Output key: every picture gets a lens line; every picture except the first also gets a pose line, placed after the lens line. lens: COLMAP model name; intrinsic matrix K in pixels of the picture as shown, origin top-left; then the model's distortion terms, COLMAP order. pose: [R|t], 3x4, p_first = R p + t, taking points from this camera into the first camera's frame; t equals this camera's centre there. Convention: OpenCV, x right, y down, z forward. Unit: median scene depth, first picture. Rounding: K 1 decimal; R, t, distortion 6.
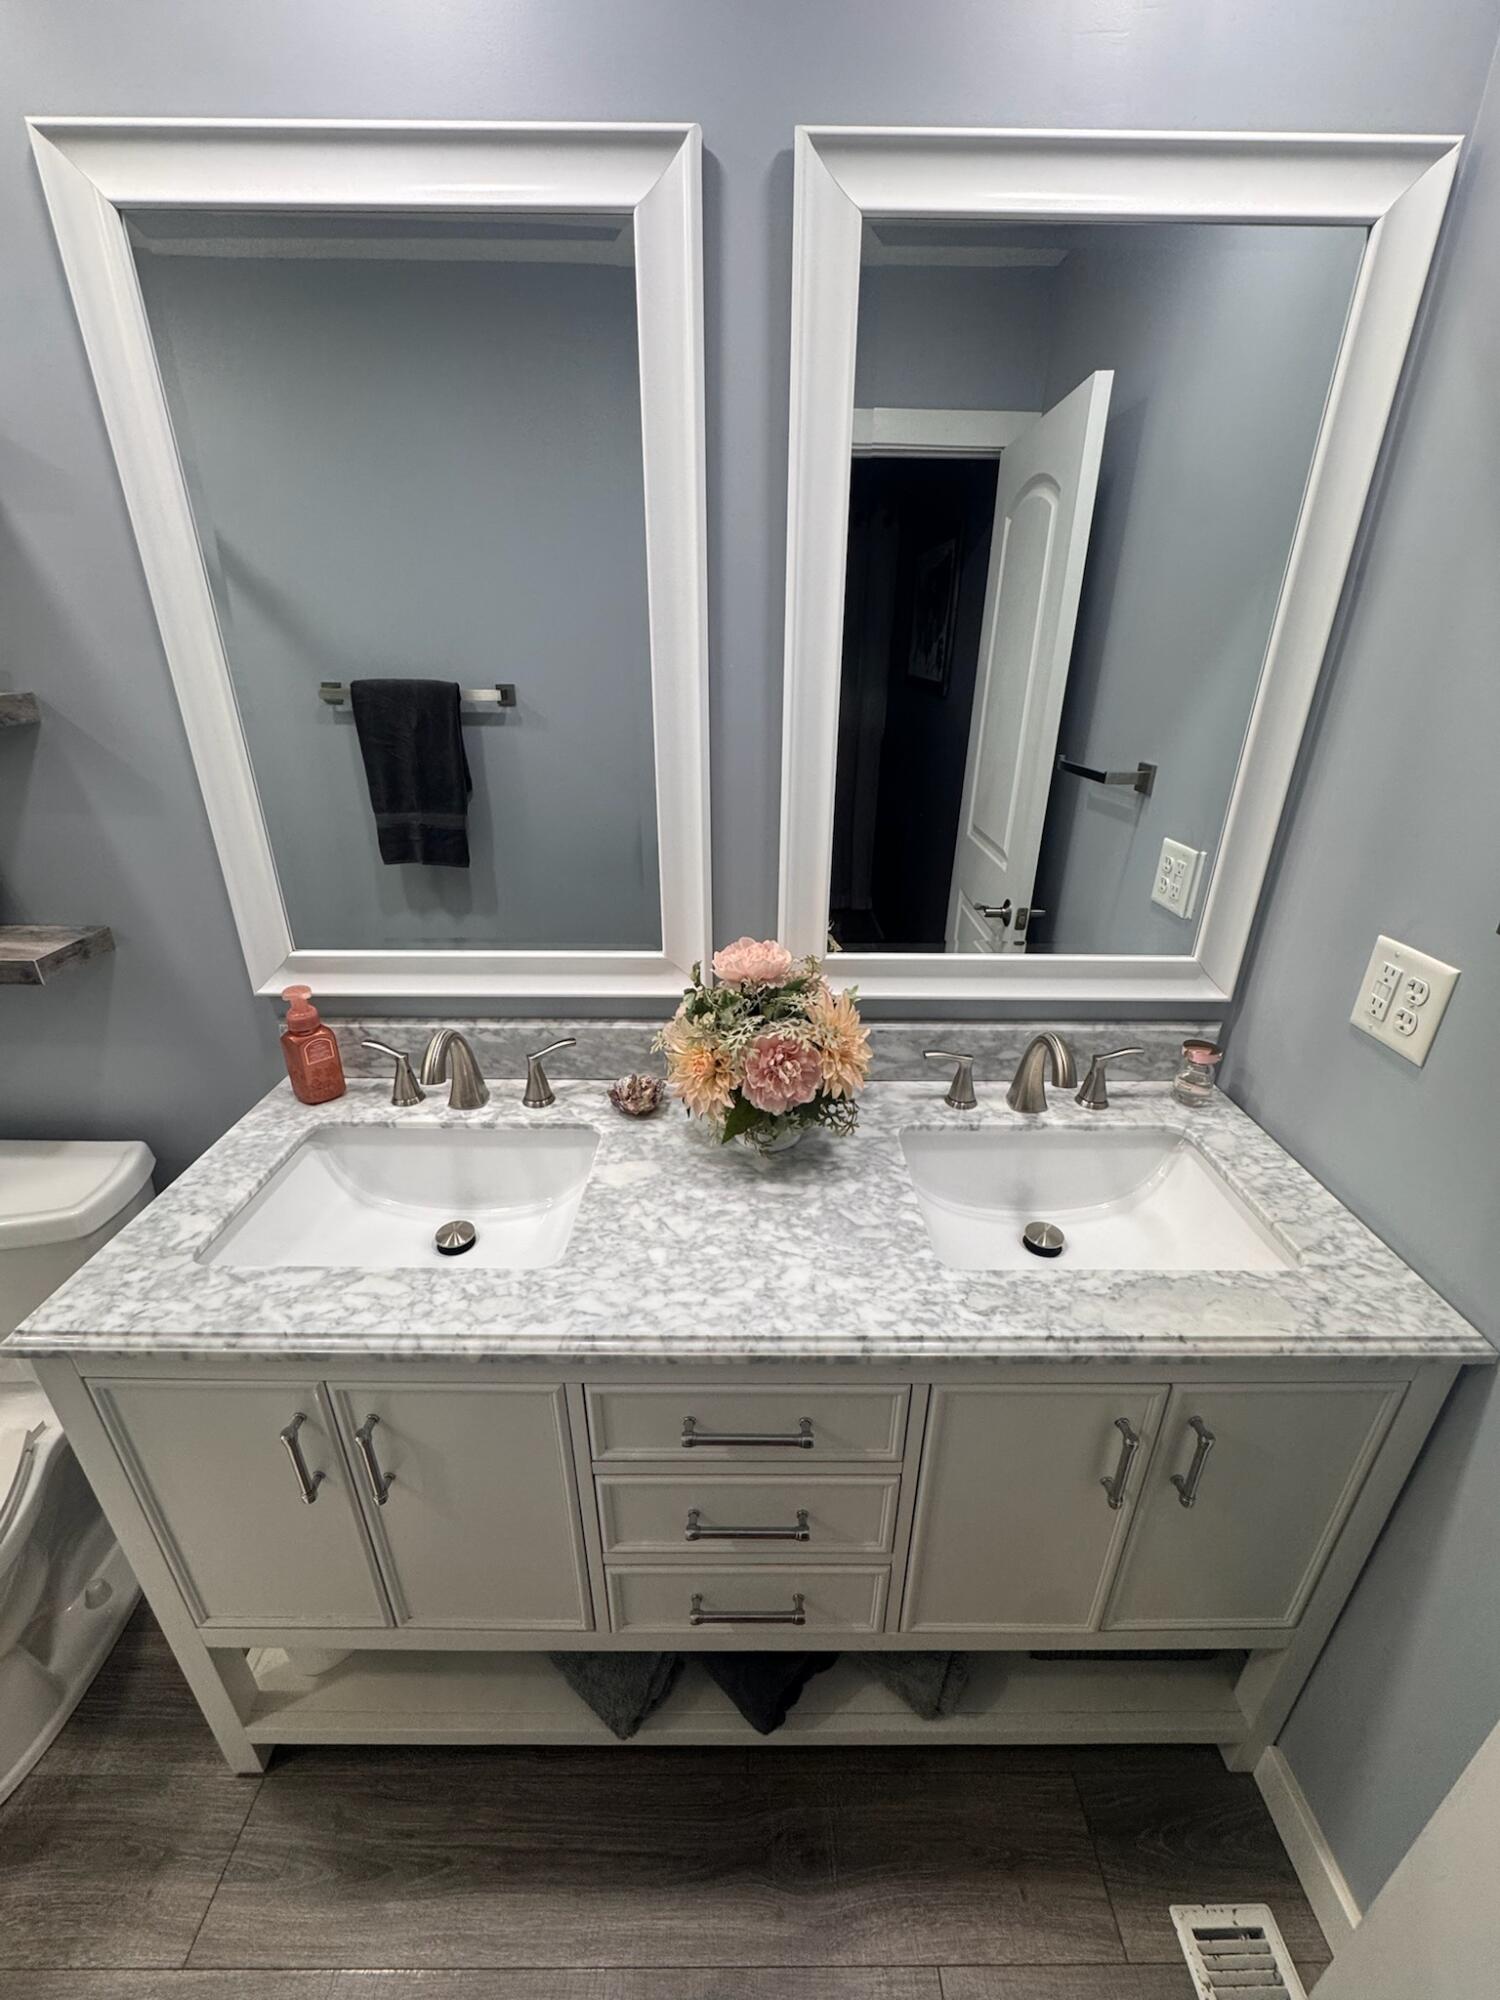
lens RADIAL K [[797.9, 0, 750.0], [0, 797.9, 1000.0], [0, 0, 1]] dist [-0.002728, 0.000137]
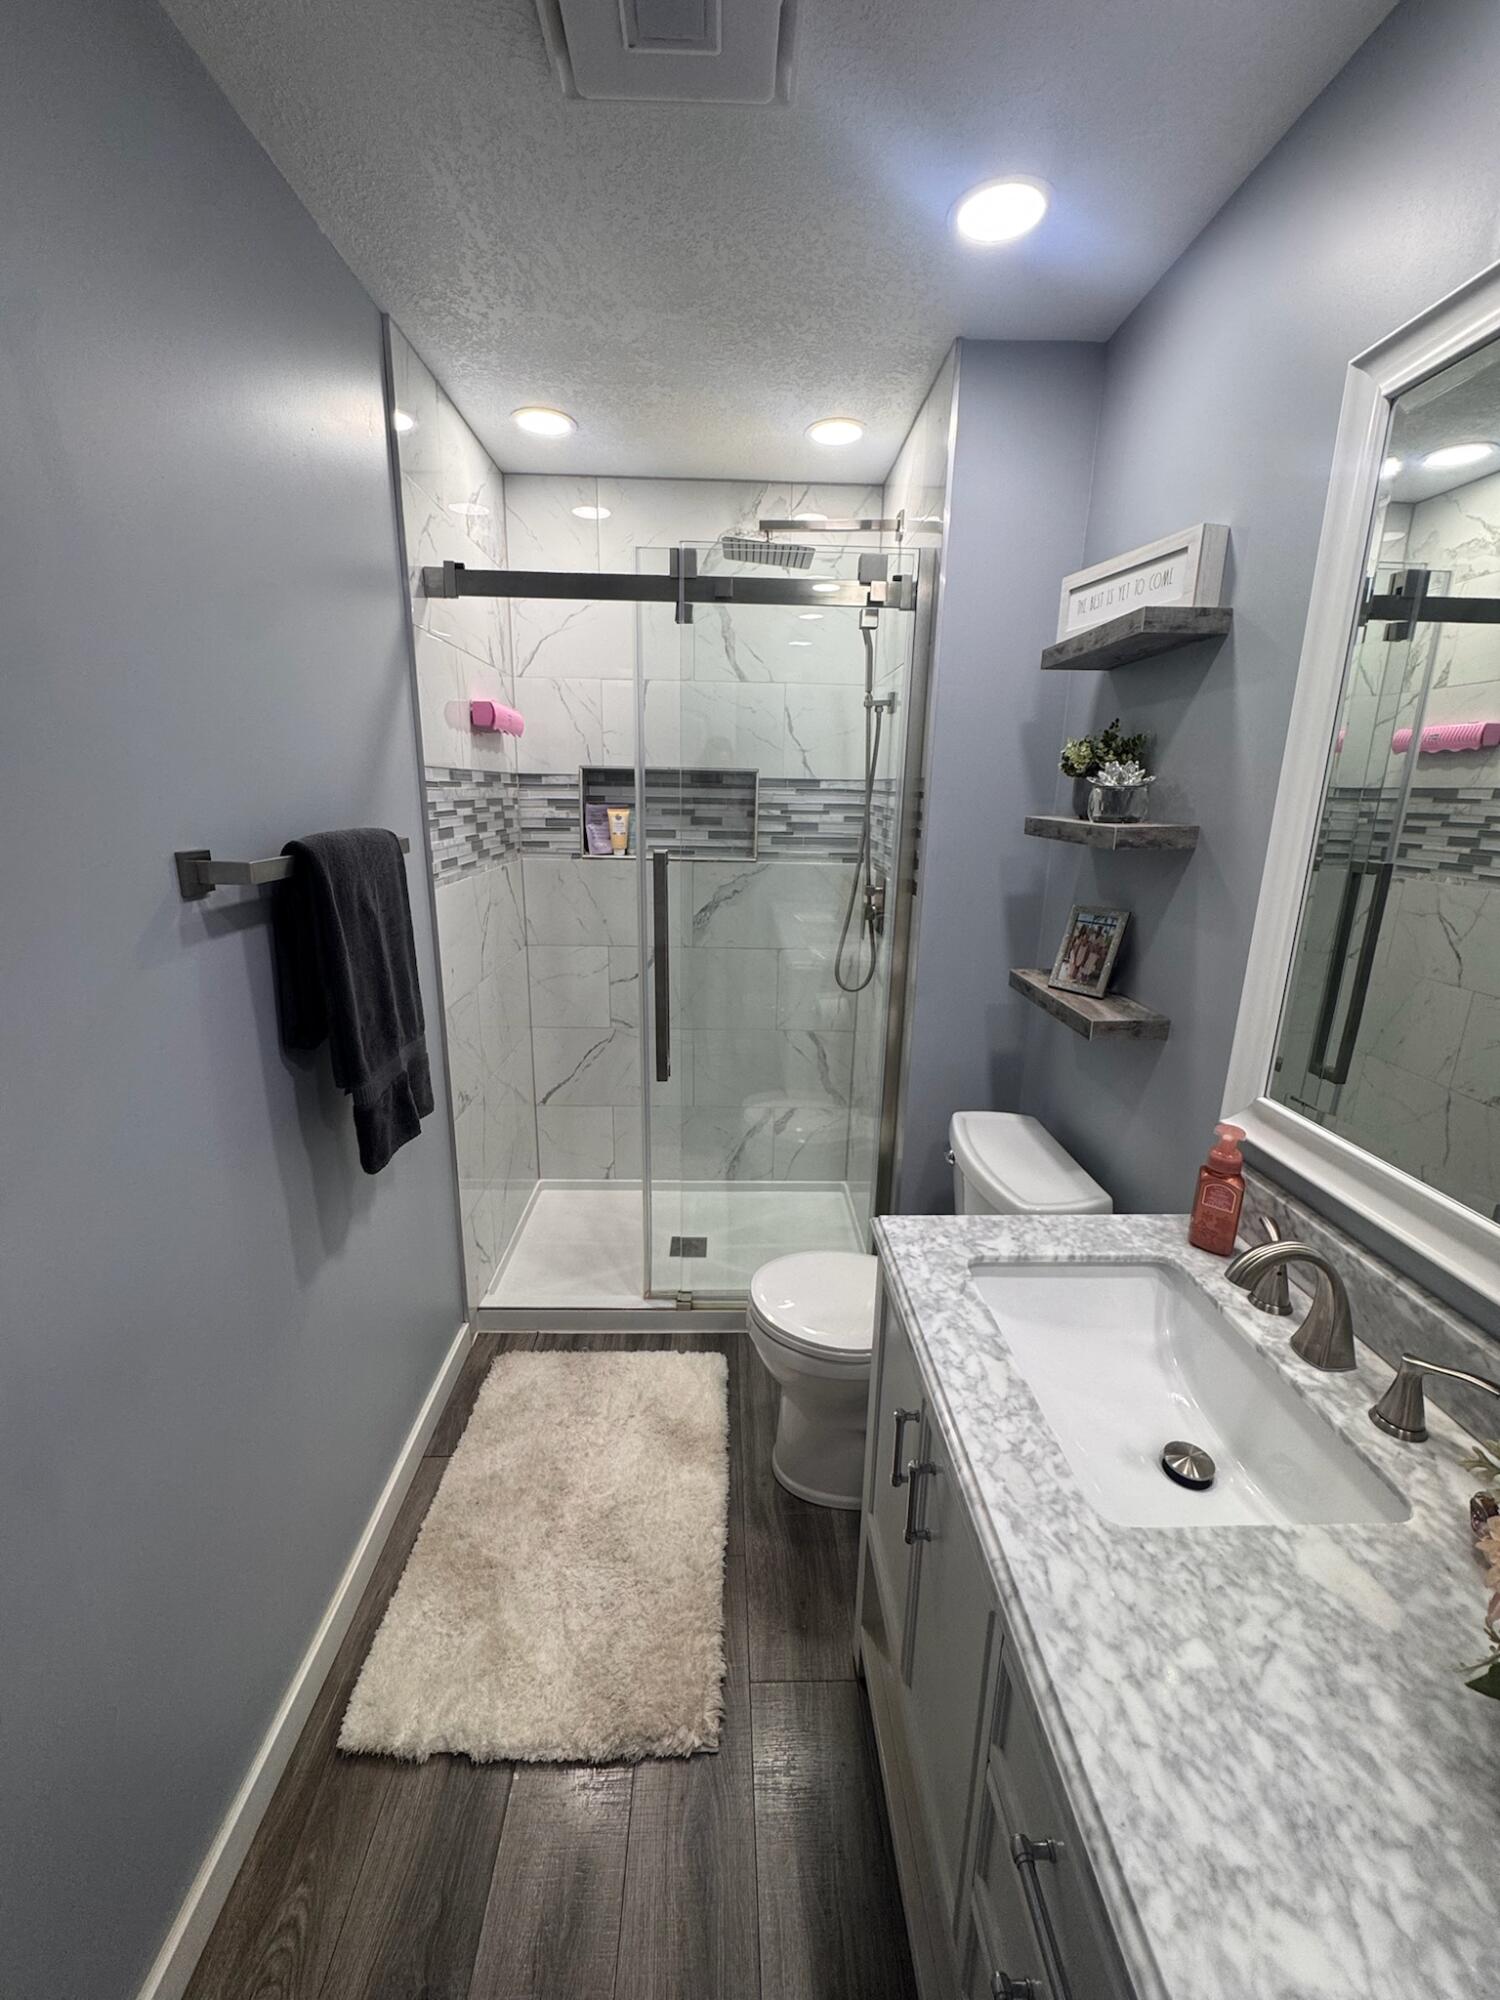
lens RADIAL K [[799.4, 0, 750.0], [0, 799.4, 1000.0], [0, 0, 1]] dist [-0.000891, 0.000260]
pose [[0.034977, 0.244606, -0.968991, 0.350602], [-0.417872, 0.884339, 0.208153, -0.128377], [0.907832, 0.397634, 0.133145, 0.345798]]
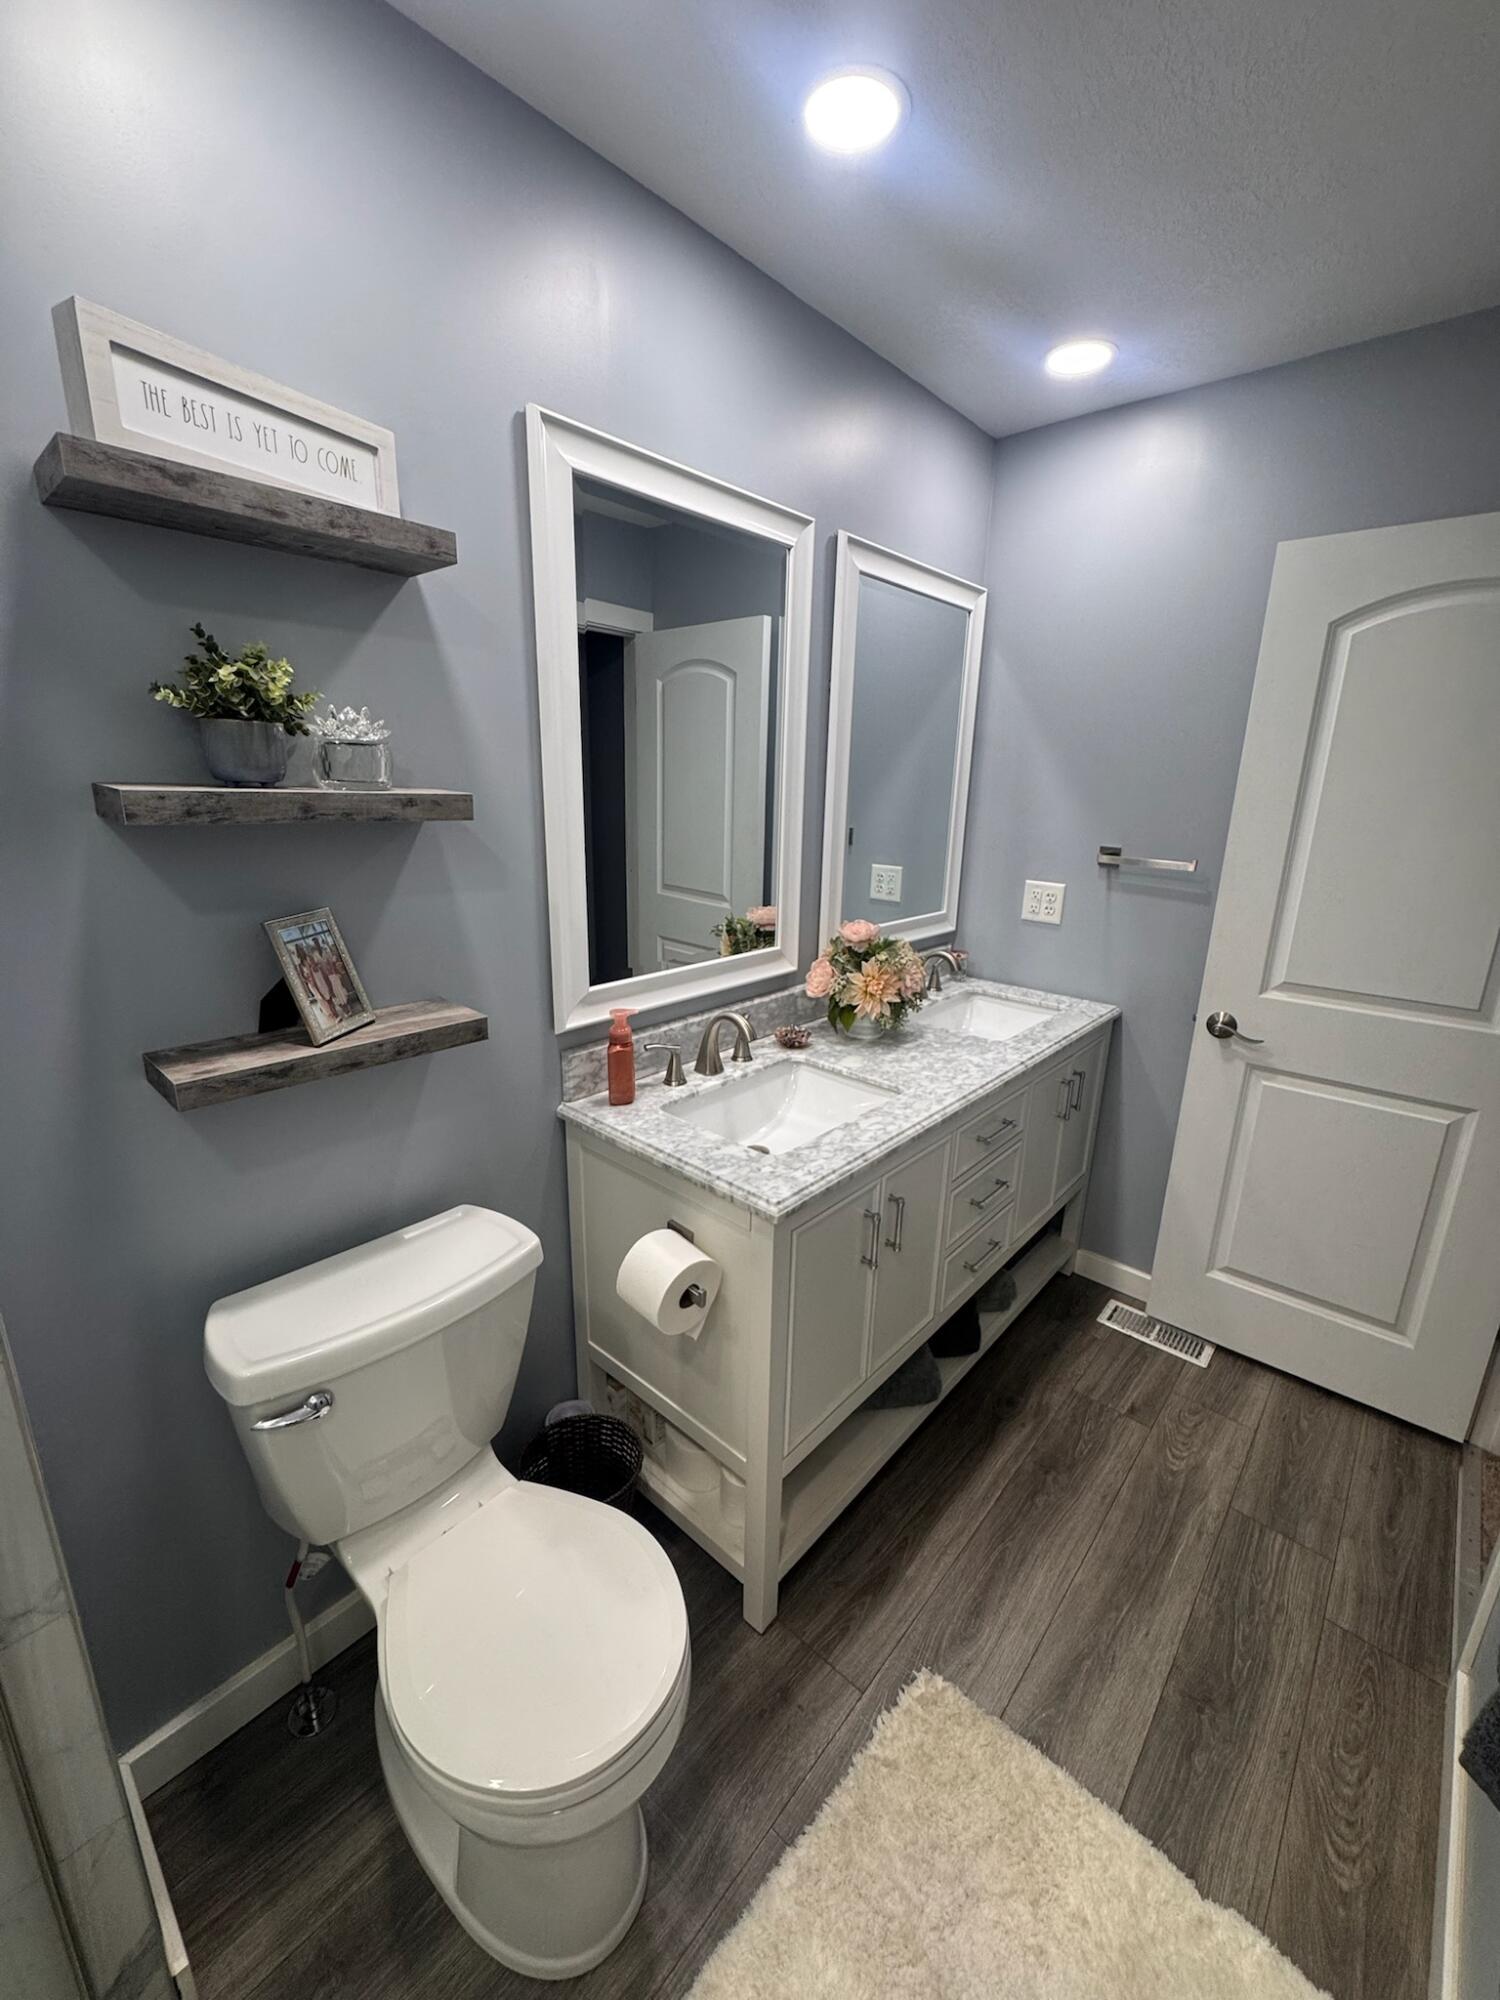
lens RADIAL K [[805.4, 0, 750.0], [0, 805.4, 1000.0], [0, 0, 1]] dist [0.001287, 0.000180]
pose [[0.665537, -0.193159, 0.720937, -1.618380], [0.281911, 0.959435, -0.003188, 0.040230], [-0.691076, 0.205362, 0.692993, -0.057751]]
